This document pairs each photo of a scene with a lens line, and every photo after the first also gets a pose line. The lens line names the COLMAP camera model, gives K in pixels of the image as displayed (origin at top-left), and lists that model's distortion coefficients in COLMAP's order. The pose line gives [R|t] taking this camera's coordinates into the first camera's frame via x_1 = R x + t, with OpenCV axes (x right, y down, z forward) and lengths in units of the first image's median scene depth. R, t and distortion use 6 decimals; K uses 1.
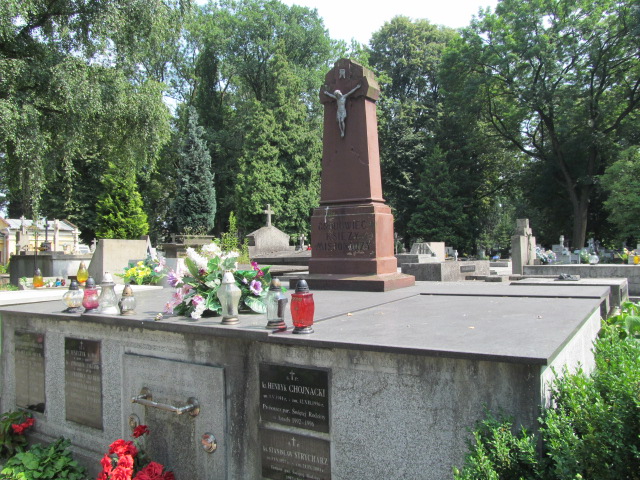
lens RADIAL K [[518.1, 0, 320.0], [0, 518.1, 240.0], [0, 0, 1]] dist [-0.033125, 0.000558]
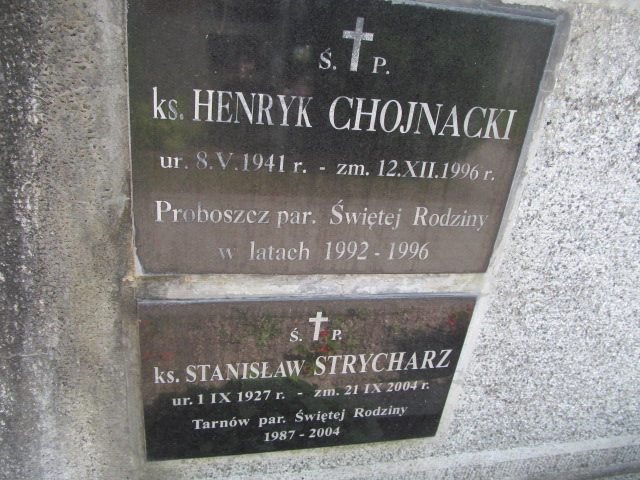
lens RADIAL K [[518.1, 0, 320.0], [0, 518.1, 240.0], [0, 0, 1]] dist [-0.033125, 0.000558]
pose [[0.711035, -0.203959, 0.672926, -0.201775], [-0.144576, 0.894154, 0.423776, 0.237232], [-0.688133, -0.398609, 0.606287, 0.828484]]
